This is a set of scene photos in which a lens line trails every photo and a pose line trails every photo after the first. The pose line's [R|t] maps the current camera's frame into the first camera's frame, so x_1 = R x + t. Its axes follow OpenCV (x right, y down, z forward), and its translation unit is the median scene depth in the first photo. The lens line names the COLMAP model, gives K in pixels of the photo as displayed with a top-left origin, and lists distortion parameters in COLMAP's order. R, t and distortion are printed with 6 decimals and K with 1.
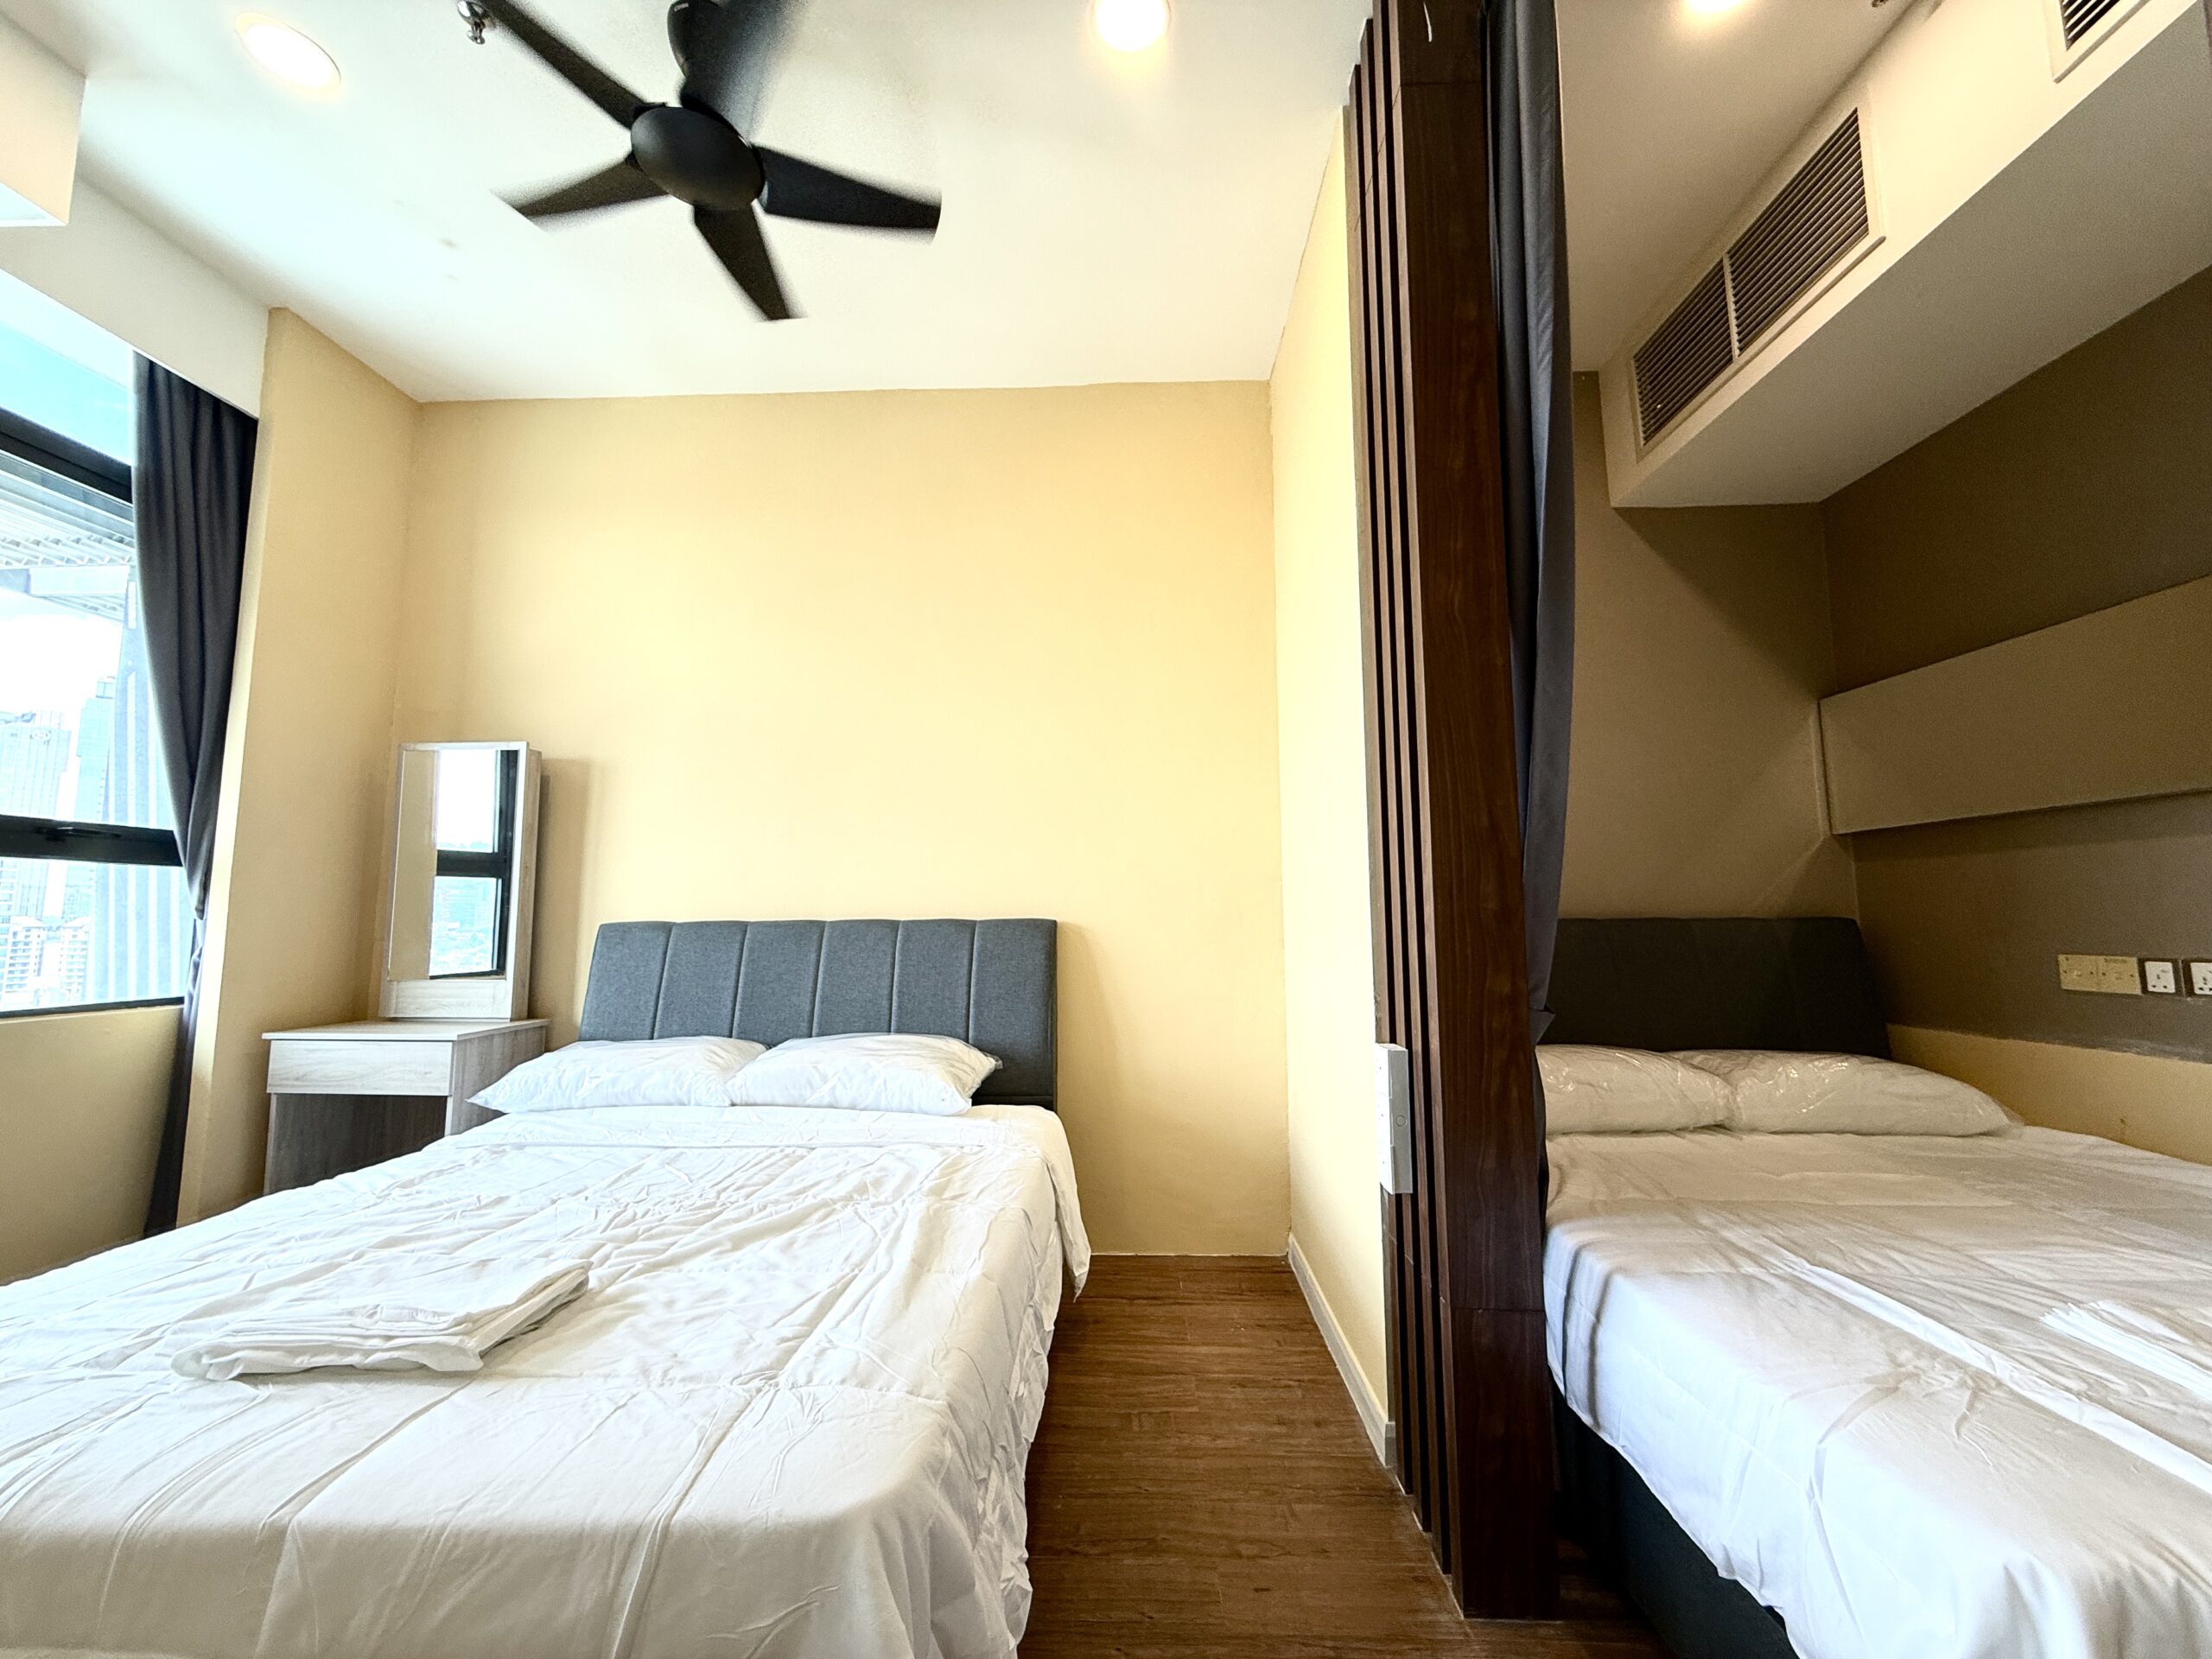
lens RADIAL K [[882.1, 0, 1100.3], [0, 882.1, 829.3], [0, 0, 1]] dist [-0.000042, 0.000507]
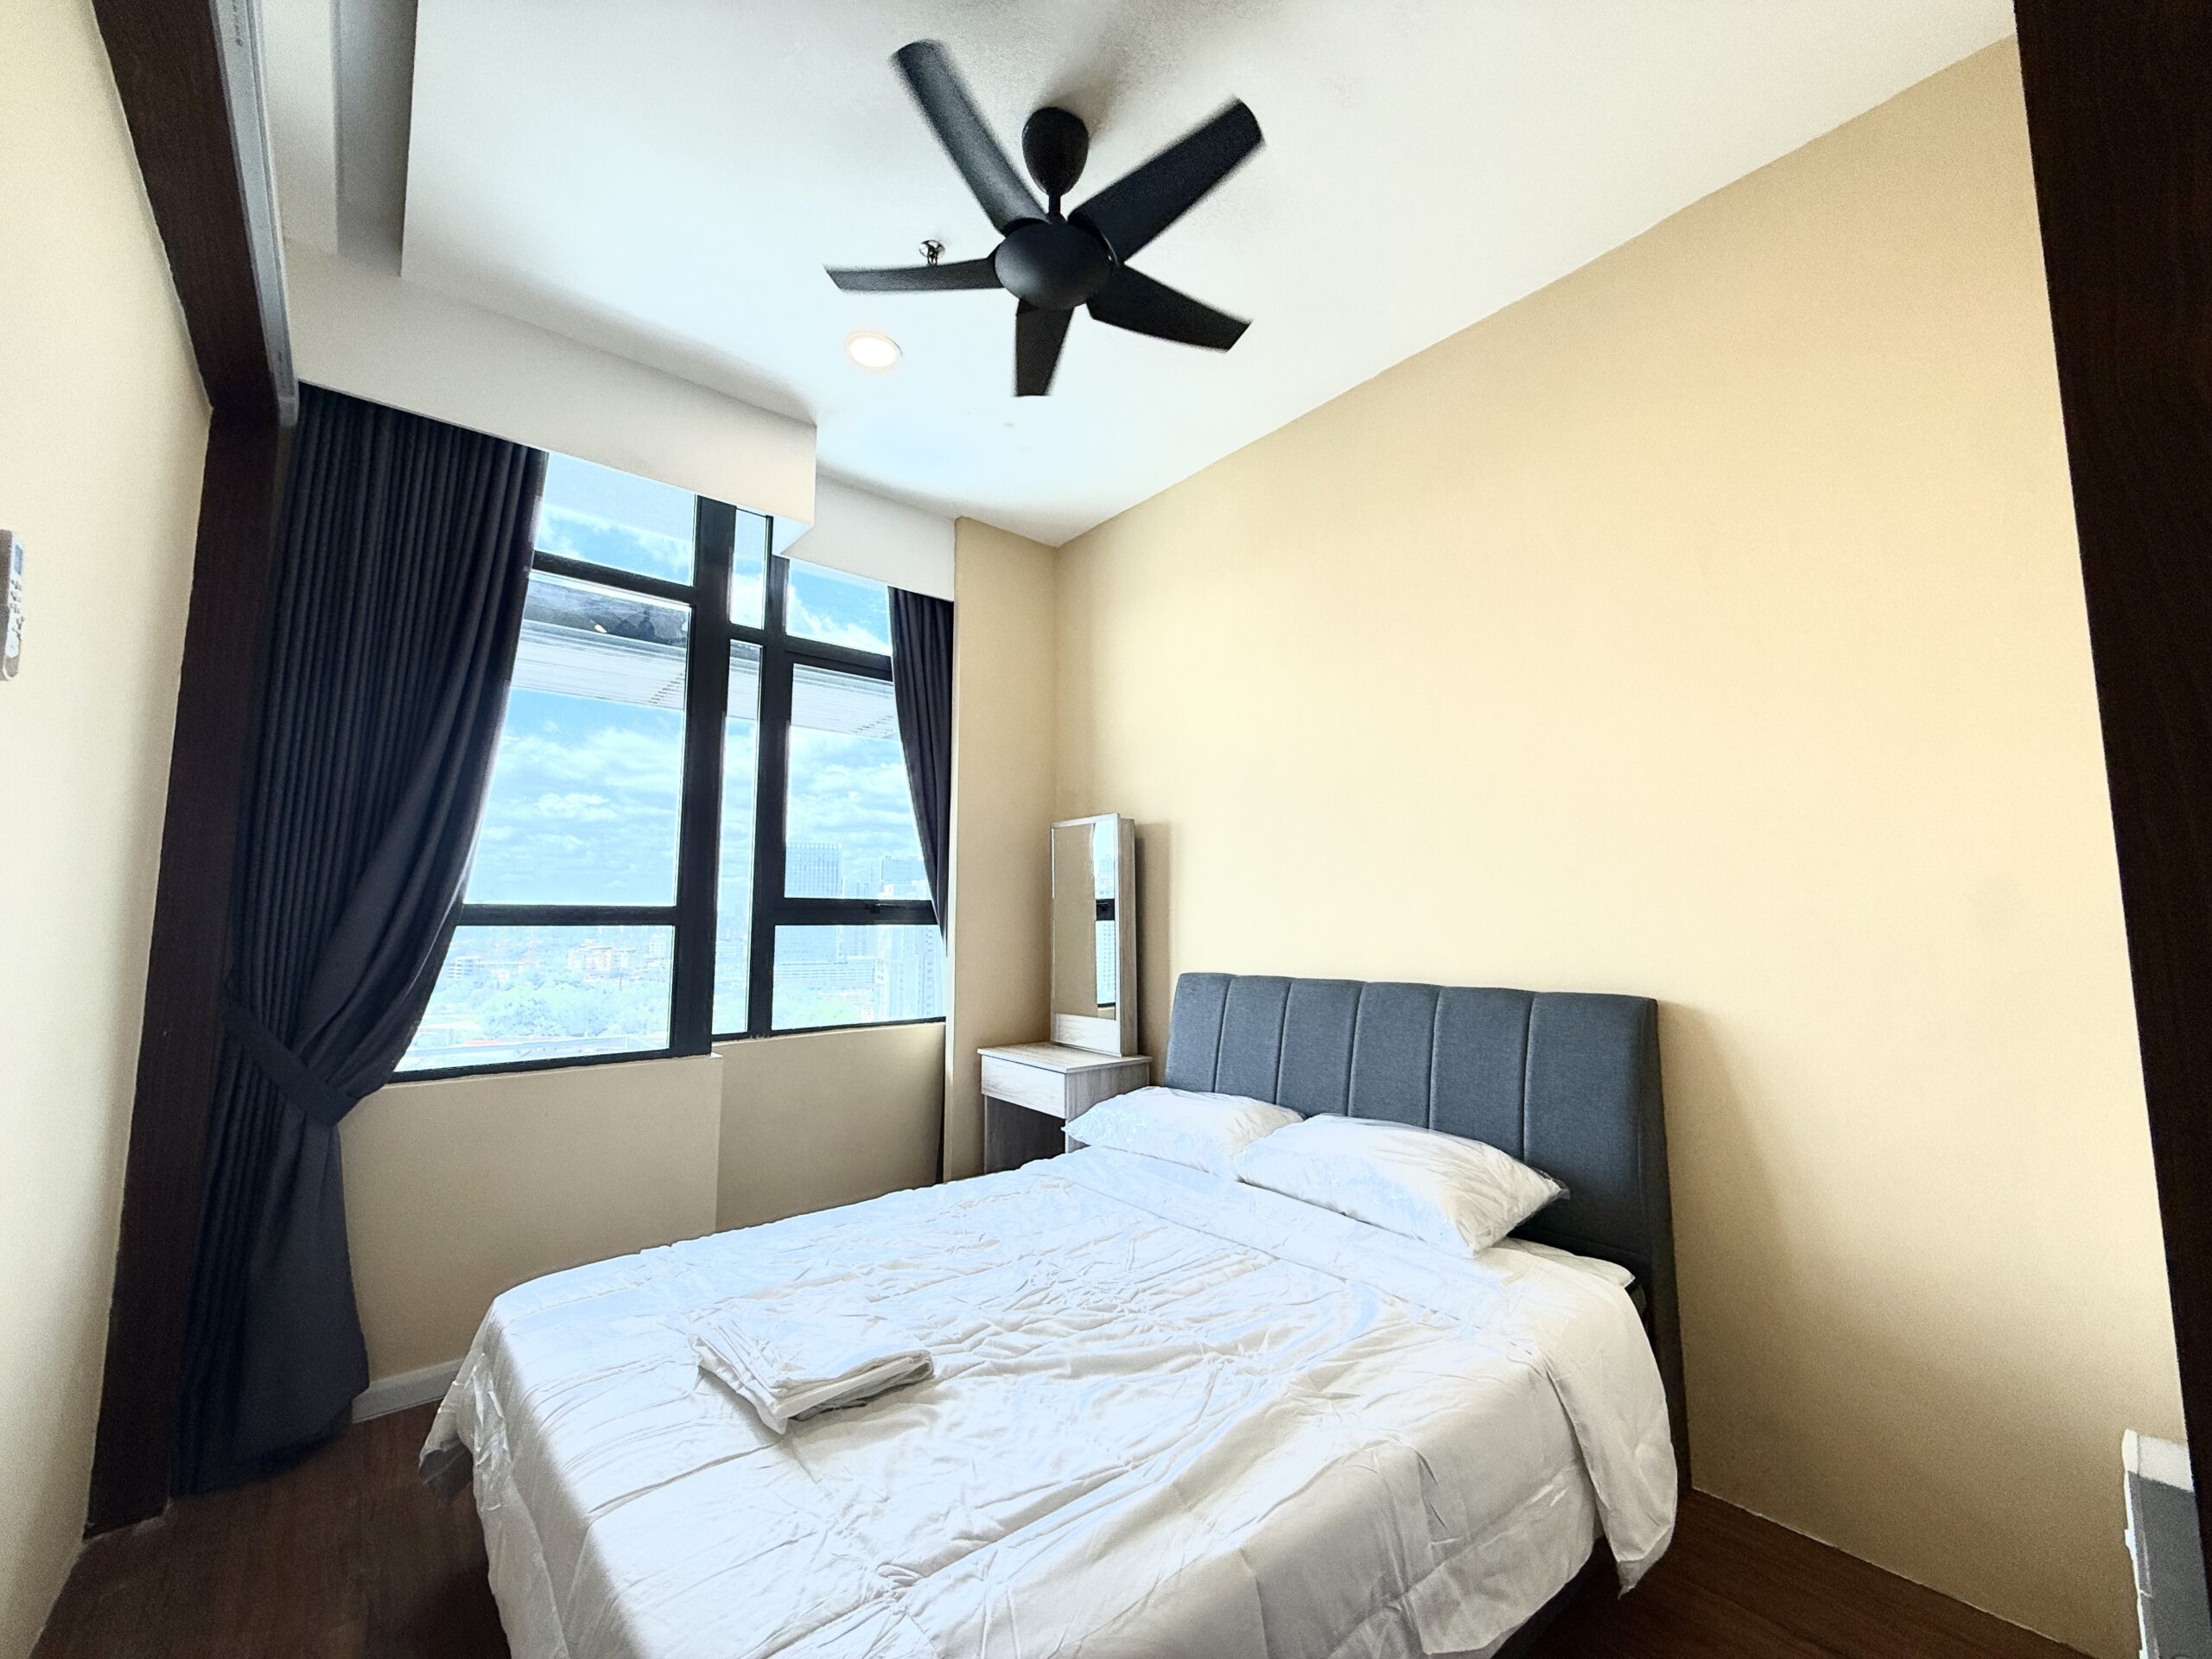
lens RADIAL K [[882.1, 0, 1100.3], [0, 882.1, 829.3], [0, 0, 1]] dist [-0.000042, 0.000507]
pose [[0.672462, -0.076206, -0.736198, 0.206073], [0.074946, 0.996584, -0.034702, -0.045672], [0.736327, -0.031840, 0.675876, 0.232051]]
